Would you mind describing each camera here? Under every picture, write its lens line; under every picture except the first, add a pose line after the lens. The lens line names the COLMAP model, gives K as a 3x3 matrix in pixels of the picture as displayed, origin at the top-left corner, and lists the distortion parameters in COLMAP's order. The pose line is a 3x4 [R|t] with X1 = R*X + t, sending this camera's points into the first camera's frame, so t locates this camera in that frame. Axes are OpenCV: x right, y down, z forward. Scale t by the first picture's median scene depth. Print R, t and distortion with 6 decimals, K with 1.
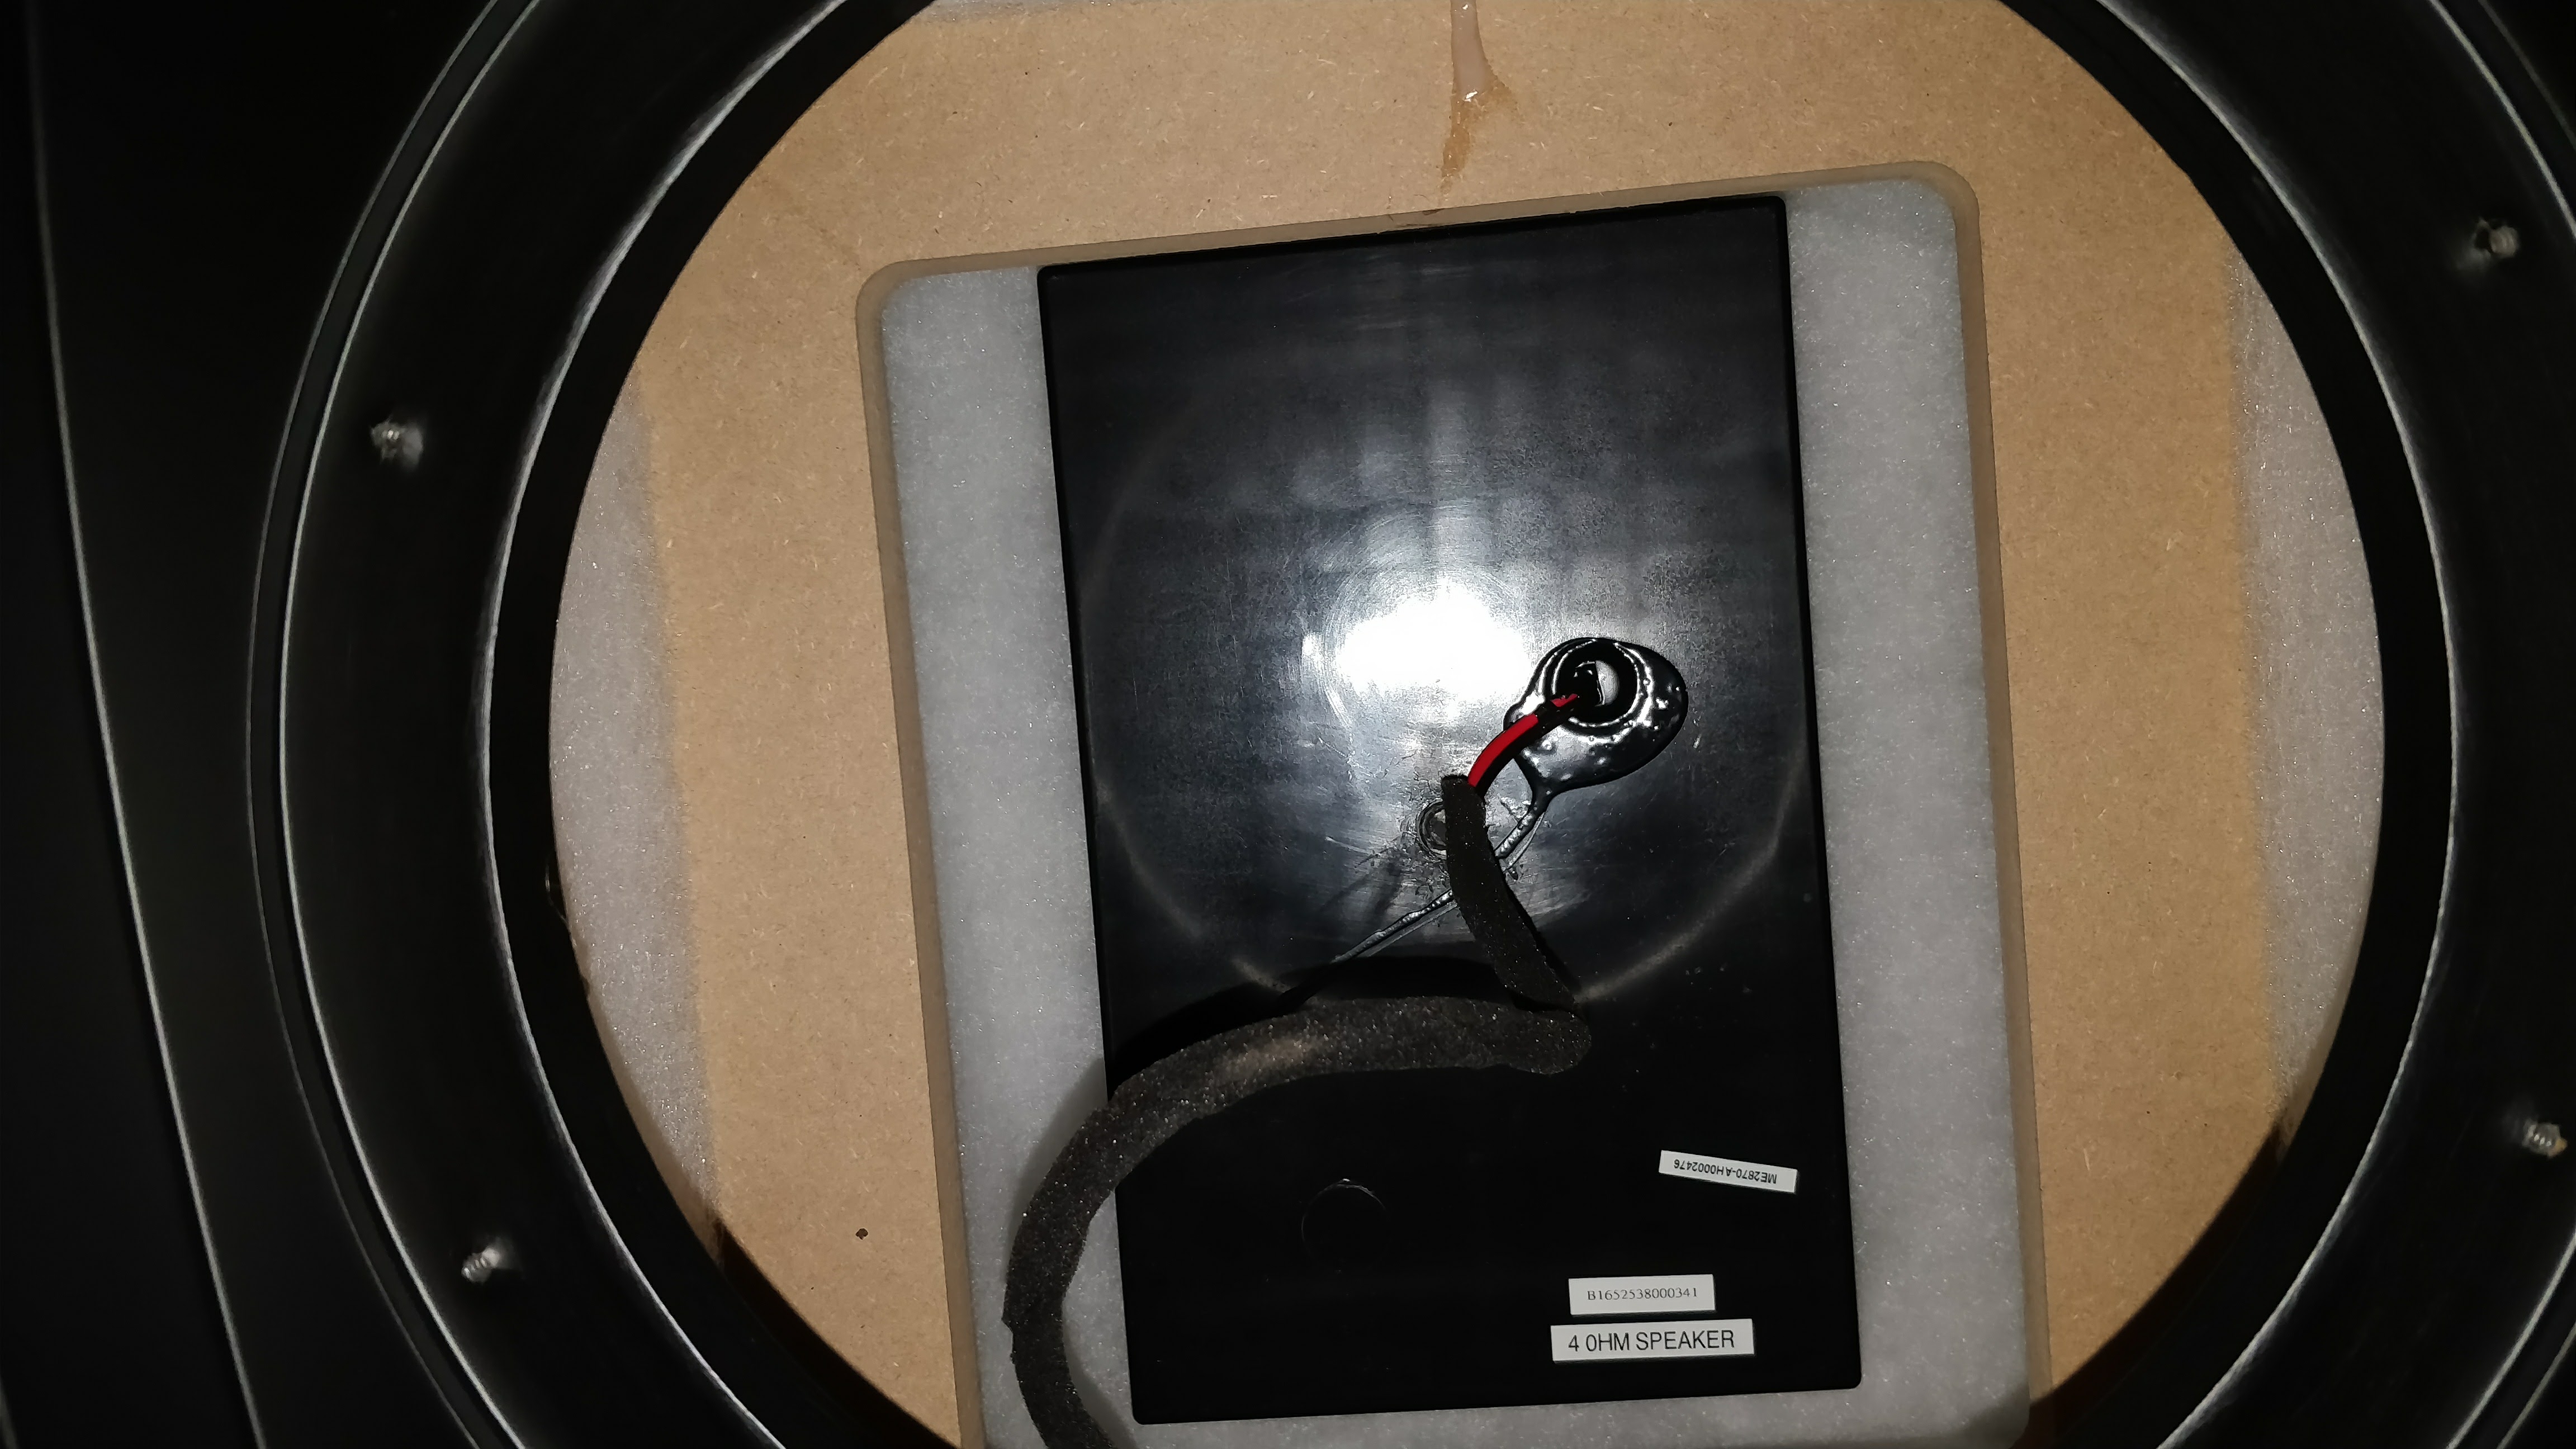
lens RADIAL K [[2066.2, 0, 1291.7], [0, 2066.2, 721.8], [0, 0, 1]] dist [-0.011616, -0.024513]
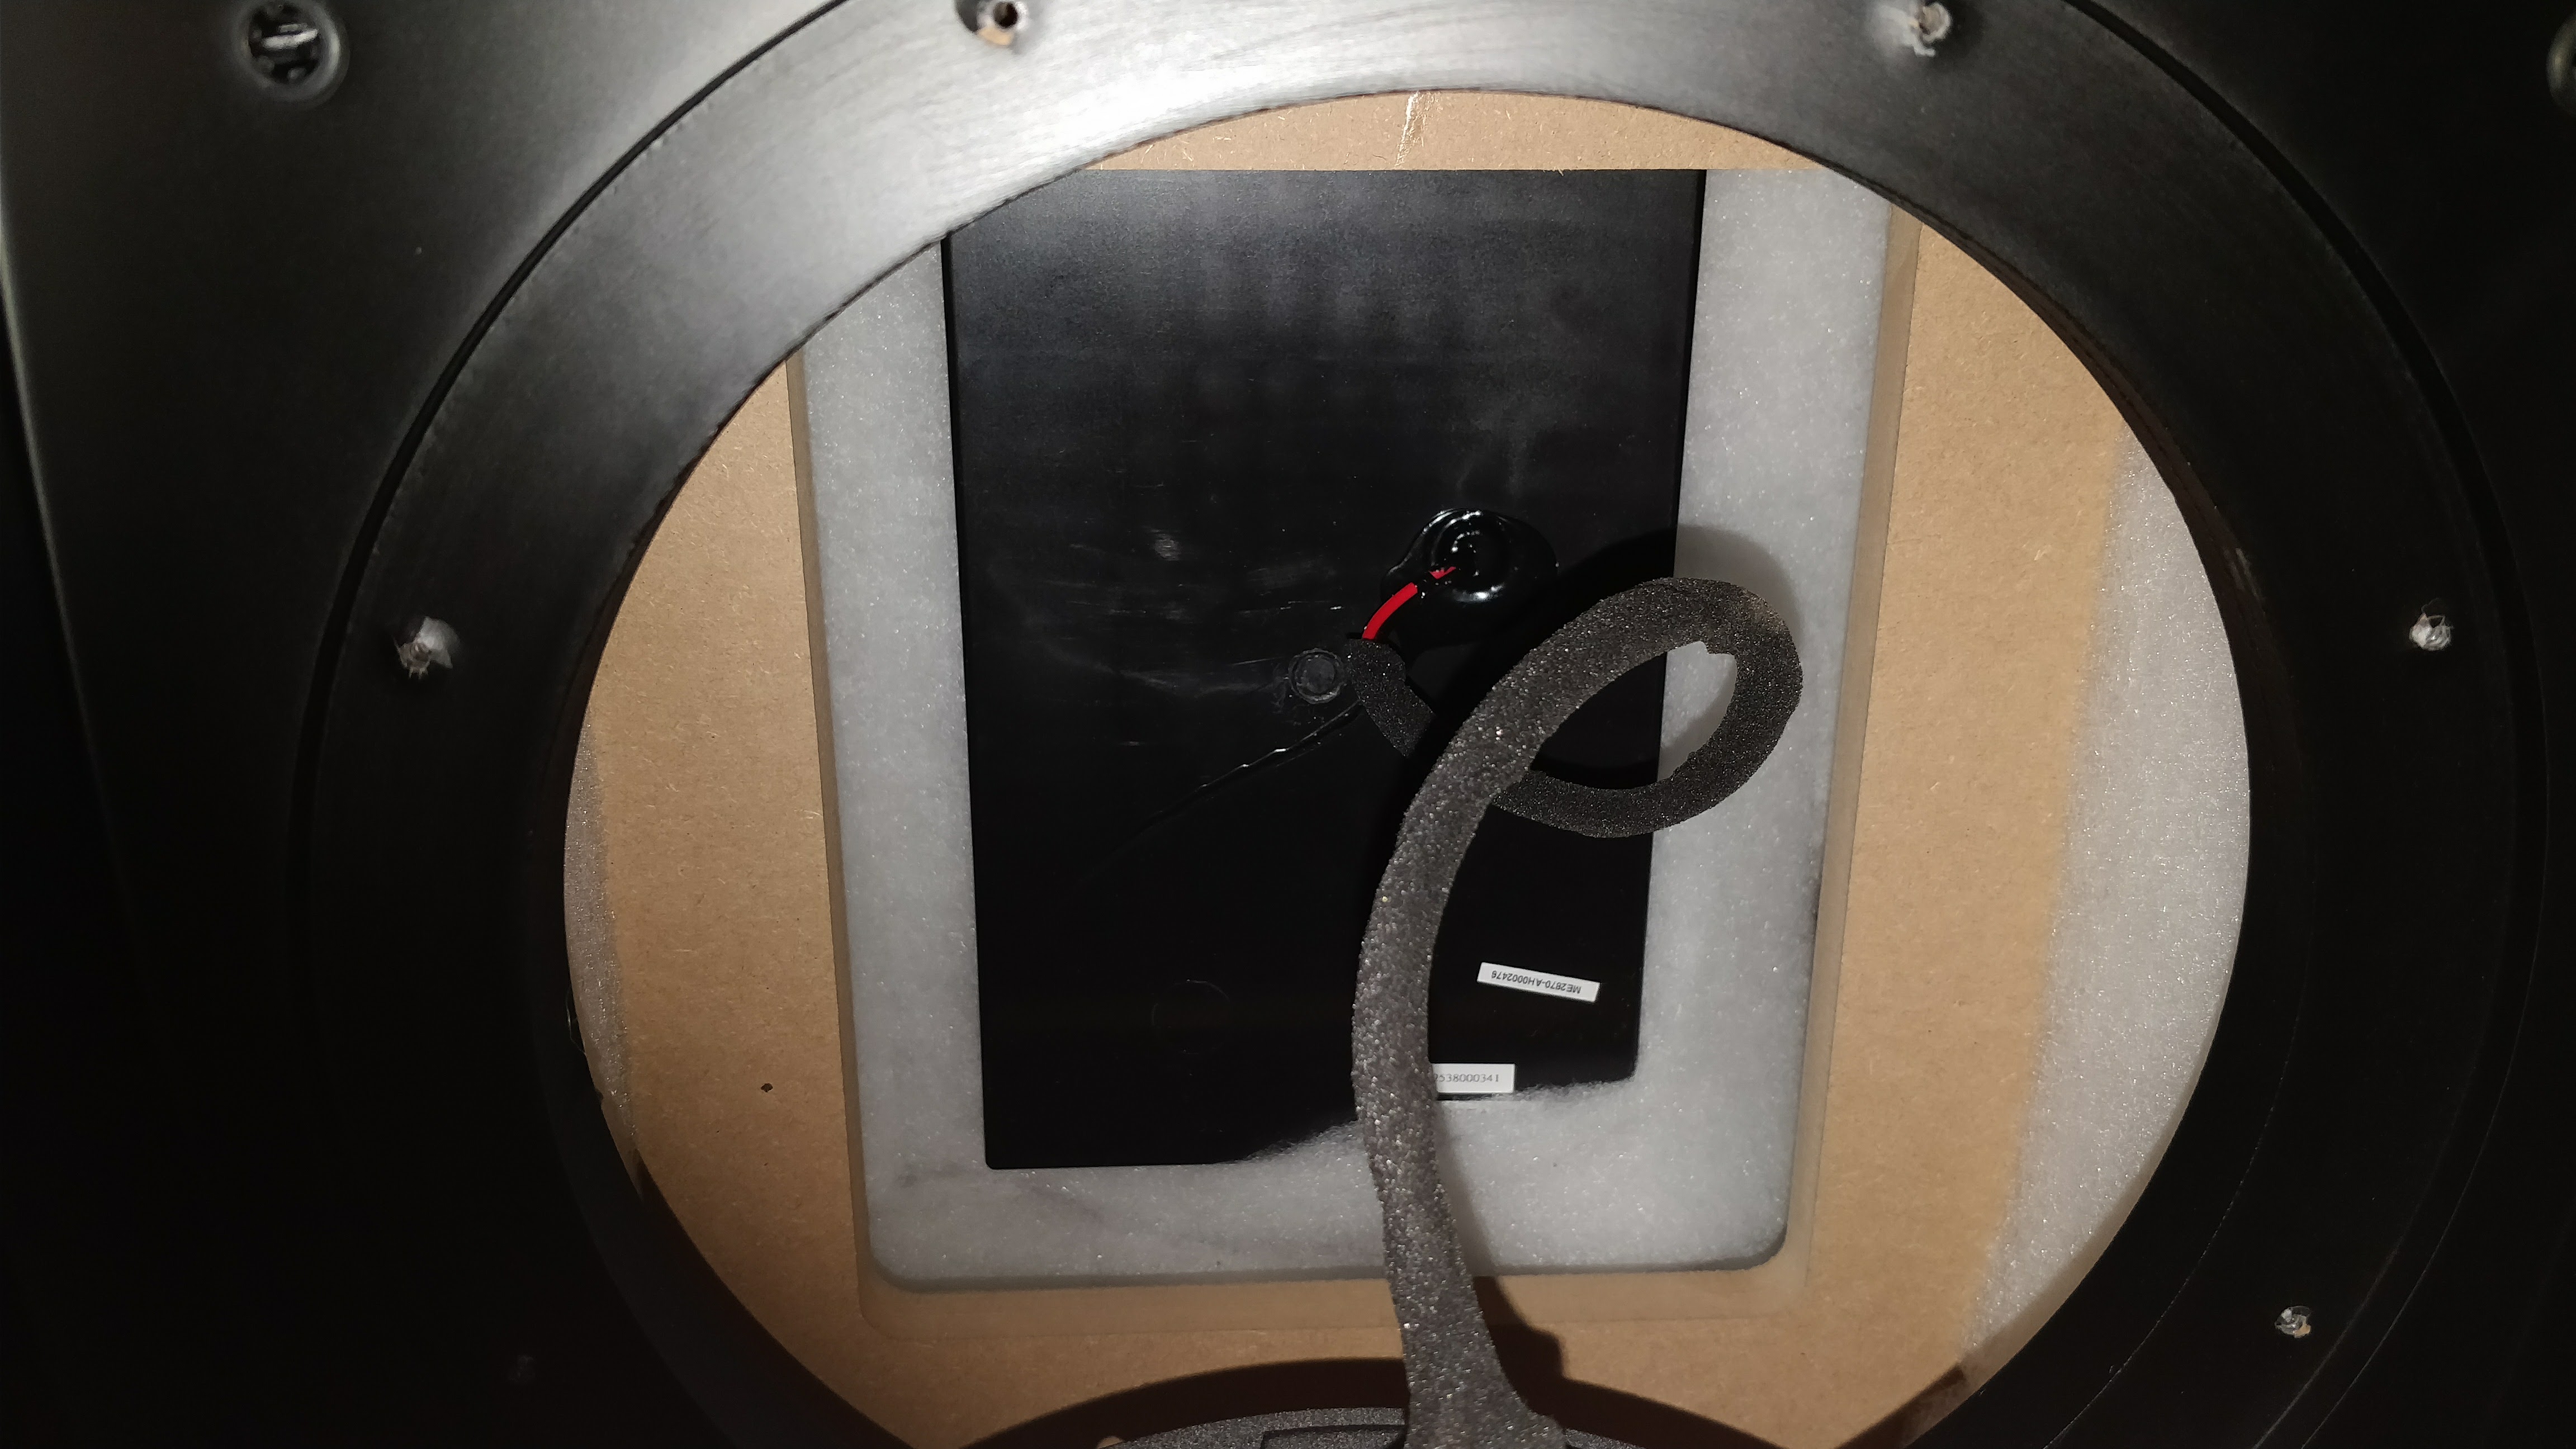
lens RADIAL K [[2066.2, 0, 1281.5], [0, 2066.2, 725.6], [0, 0, 1]] dist [-0.011616, -0.024513]
pose [[0.988526, 0.036772, 0.146509, -0.108904], [-0.077860, 0.955182, 0.285595, -0.258456], [-0.129441, -0.293725, 0.947085, 0.008340]]
